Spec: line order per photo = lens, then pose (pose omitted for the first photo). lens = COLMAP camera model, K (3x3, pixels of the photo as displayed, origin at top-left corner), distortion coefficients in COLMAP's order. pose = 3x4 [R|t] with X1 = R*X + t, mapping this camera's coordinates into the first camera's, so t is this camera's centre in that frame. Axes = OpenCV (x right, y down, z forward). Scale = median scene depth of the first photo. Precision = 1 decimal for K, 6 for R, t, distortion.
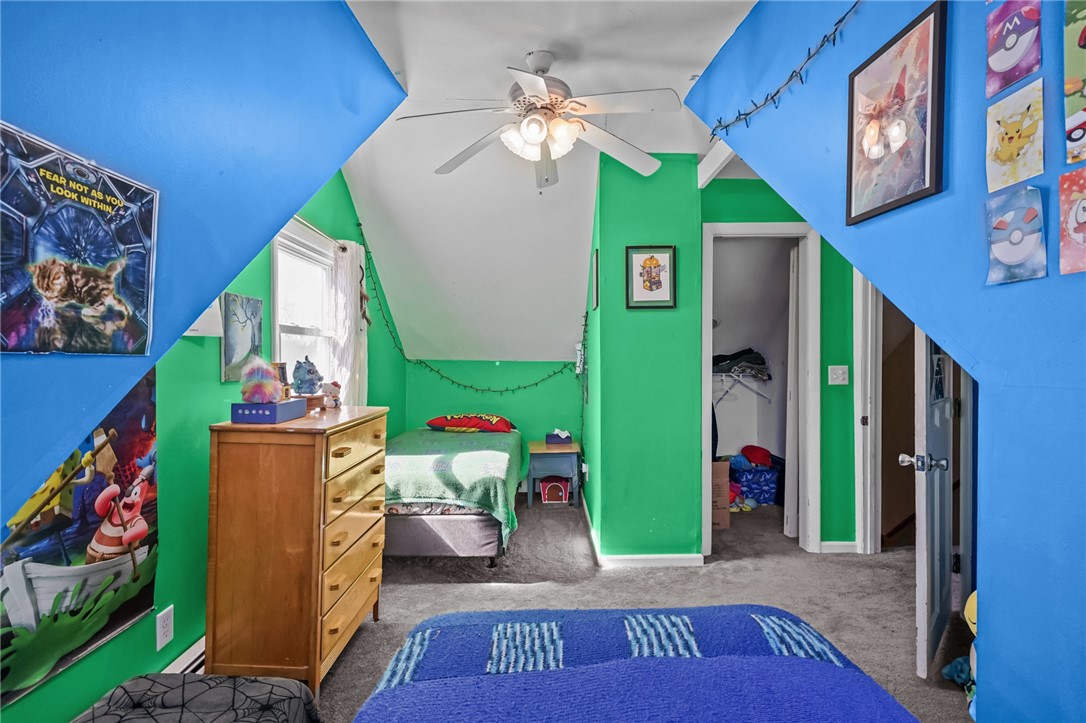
lens RADIAL K [[534.6, 0, 556.7], [0, 534.6, 356.8], [0, 0, 1]] dist [0.008606, -0.004836]
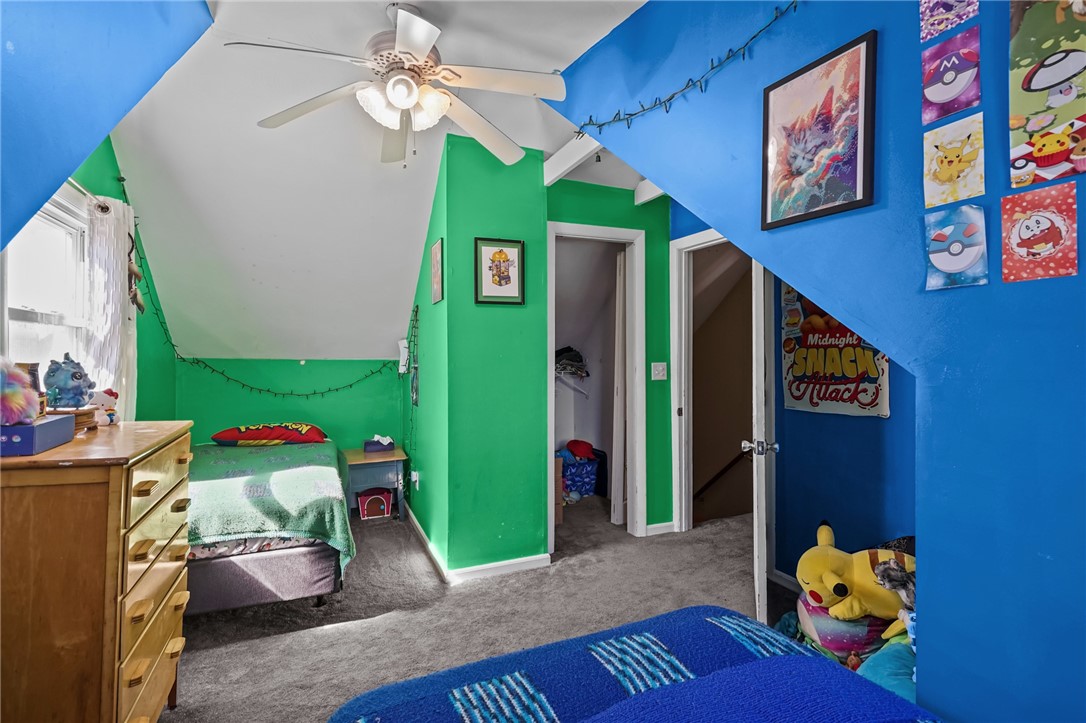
lens RADIAL K [[534.6, 0, 548.8], [0, 534.6, 348.7], [0, 0, 1]] dist [0.008606, -0.004836]
pose [[0.923652, 0.003787, 0.383215, -0.144850], [0.000706, 0.999933, -0.011585, 0.001107], [-0.383233, 0.010971, 0.923587, 0.106197]]
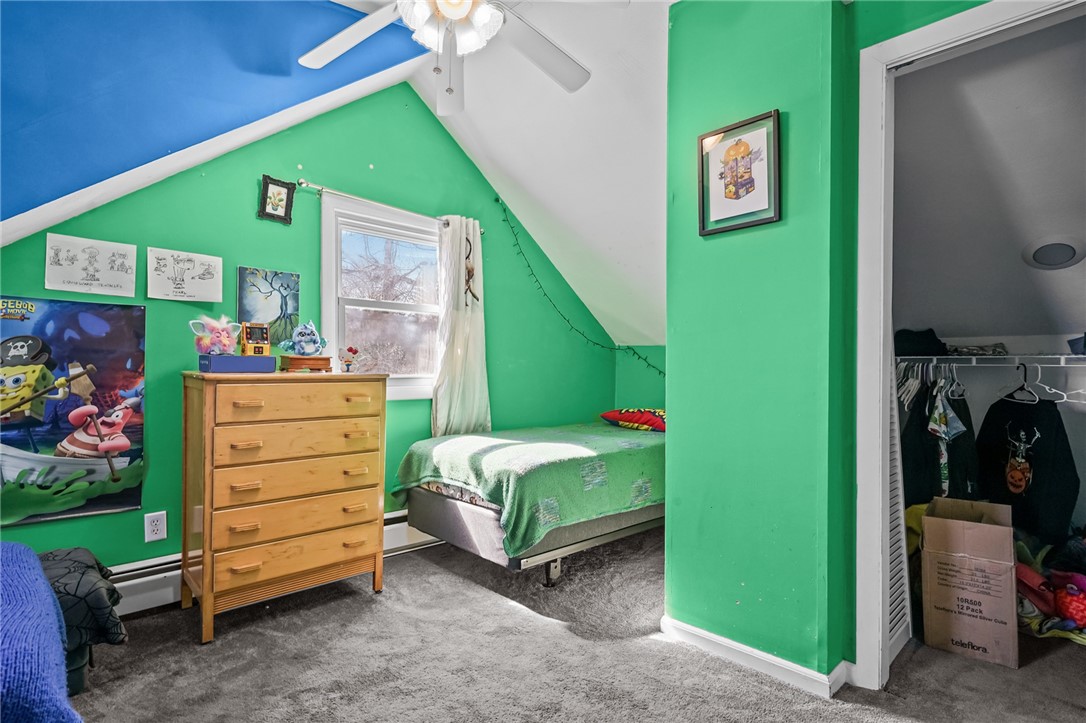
lens RADIAL K [[571.7, 0, 559.6], [0, 571.7, 365.6], [0, 0, 1]] dist [0.016709, -0.003172]
pose [[0.676241, -0.004891, -0.736664, 0.673680], [-0.004007, 0.999939, -0.010318, 0.092442], [0.736670, 0.009929, 0.676180, 0.554105]]
